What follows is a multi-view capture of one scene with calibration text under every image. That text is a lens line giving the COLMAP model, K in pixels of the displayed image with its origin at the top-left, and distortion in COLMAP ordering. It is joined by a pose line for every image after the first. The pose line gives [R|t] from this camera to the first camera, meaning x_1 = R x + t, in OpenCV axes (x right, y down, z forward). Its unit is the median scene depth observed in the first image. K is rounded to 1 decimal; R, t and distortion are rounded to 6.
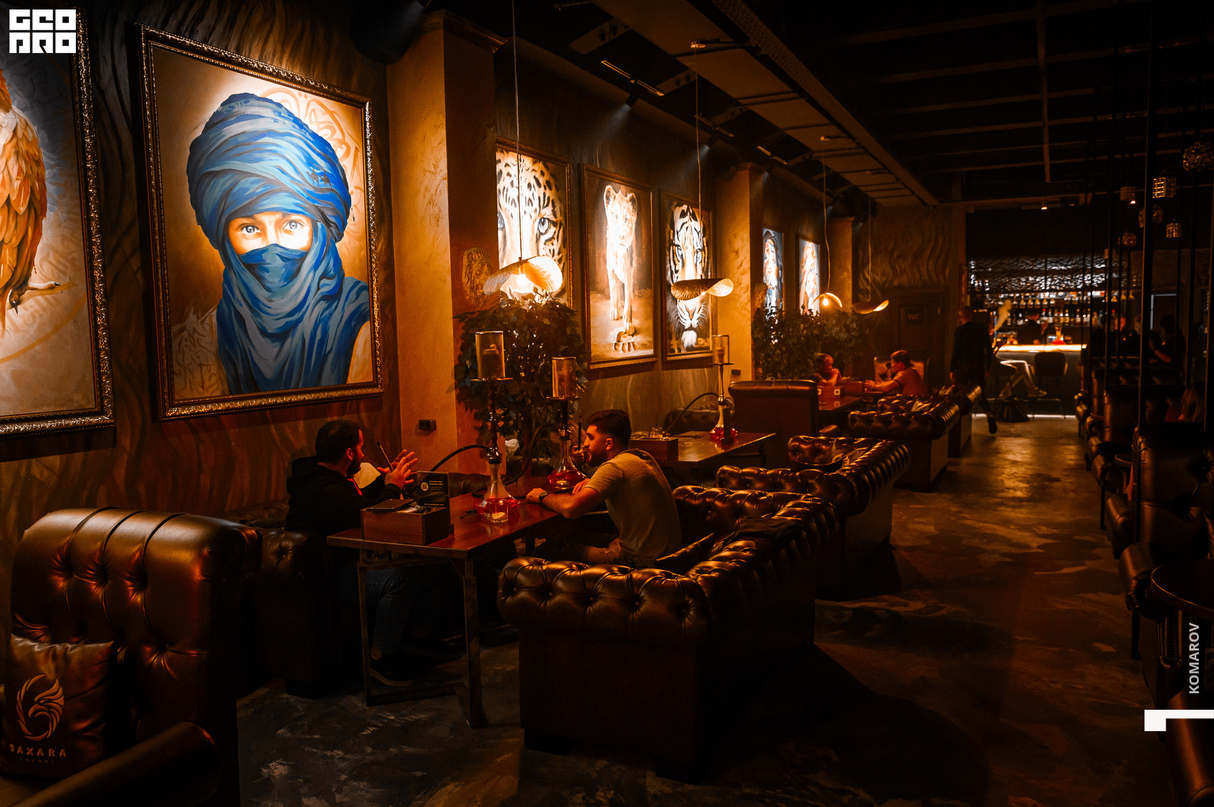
lens RADIAL K [[953.3, 0, 609.8], [0, 953.3, 407.0], [0, 0, 1]] dist [-0.047001, 0.083930]
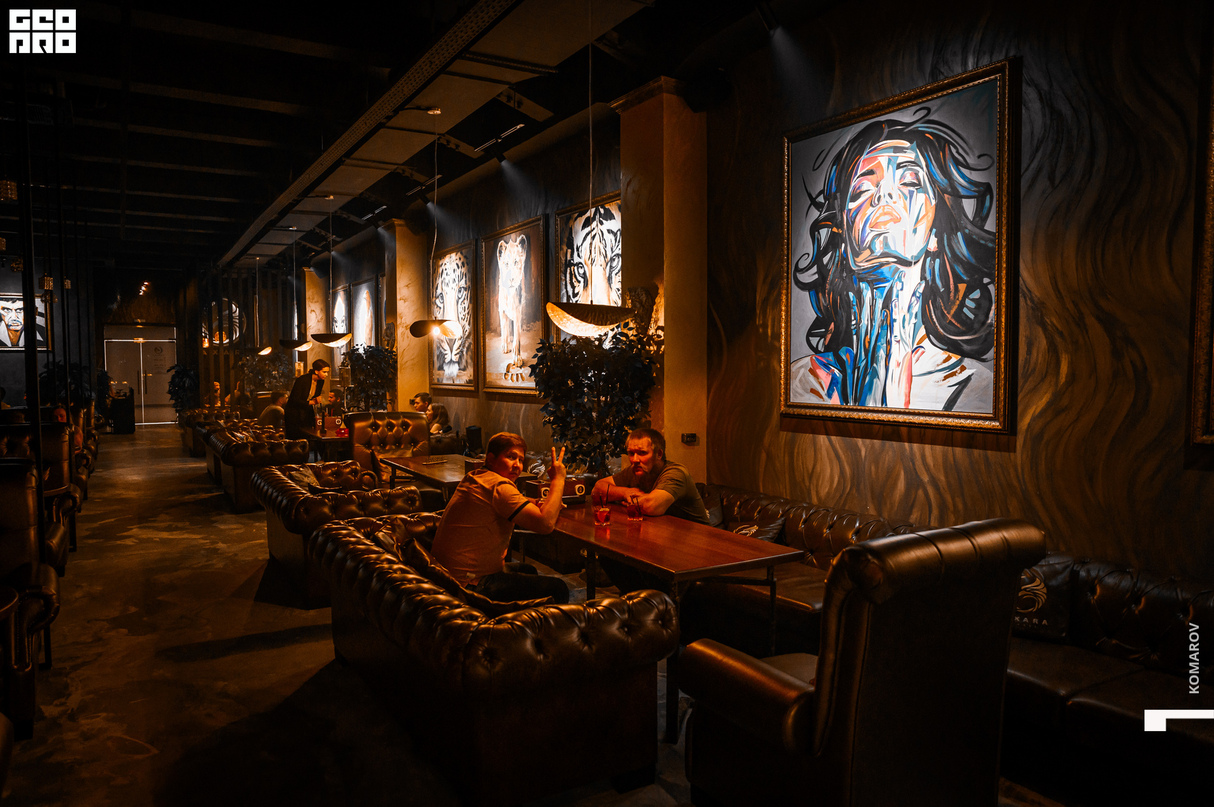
lens RADIAL K [[838.0, 0, 609.6], [0, 838.0, 397.6], [0, 0, 1]] dist [-0.054969, 0.001123]
pose [[-0.556287, 0.066225, -0.828348, 0.761133], [-0.045669, 0.992877, 0.110048, -0.150719], [0.829735, 0.099048, -0.549299, 1.616088]]
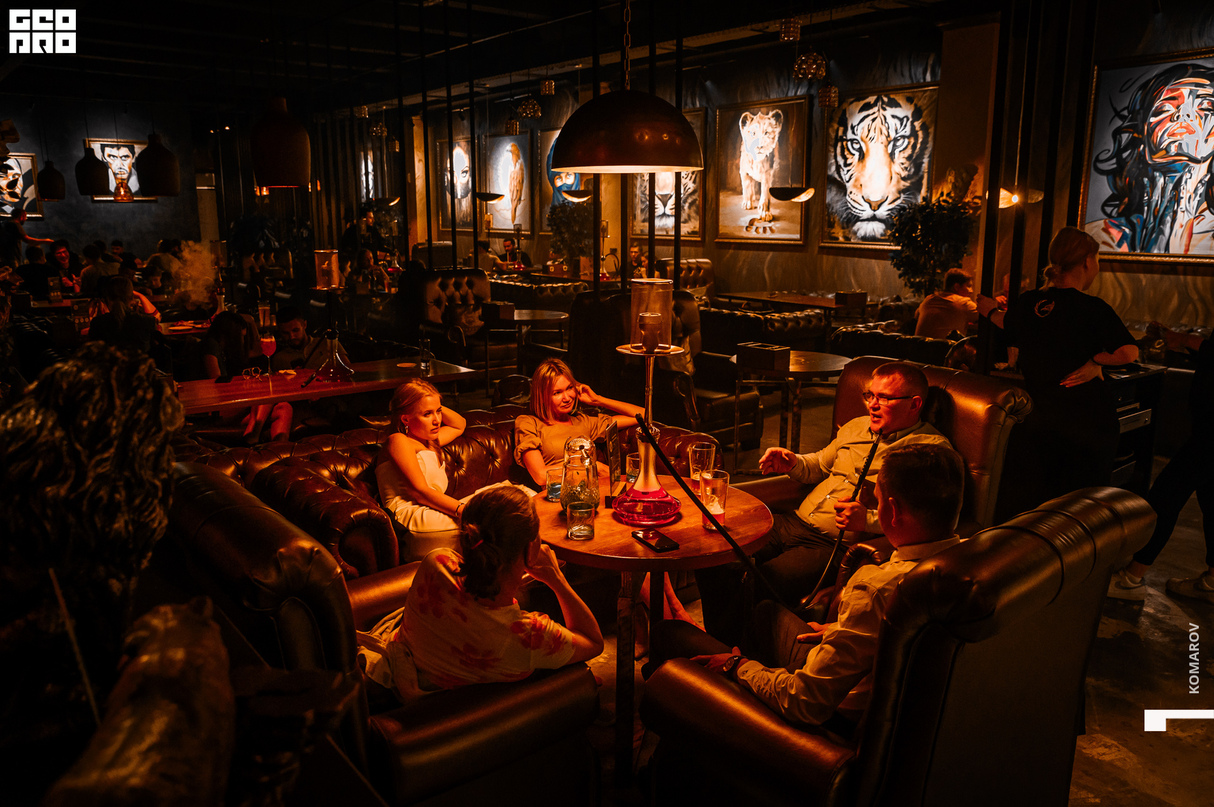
lens RADIAL K [[953.3, 0, 609.8], [0, 953.3, 407.0], [0, 0, 1]] dist [-0.047001, 0.083930]
pose [[-0.460201, 0.217741, -0.860700, 1.320515], [-0.052653, 0.961059, 0.271282, -0.174451], [0.886252, 0.170163, -0.430815, 1.420109]]
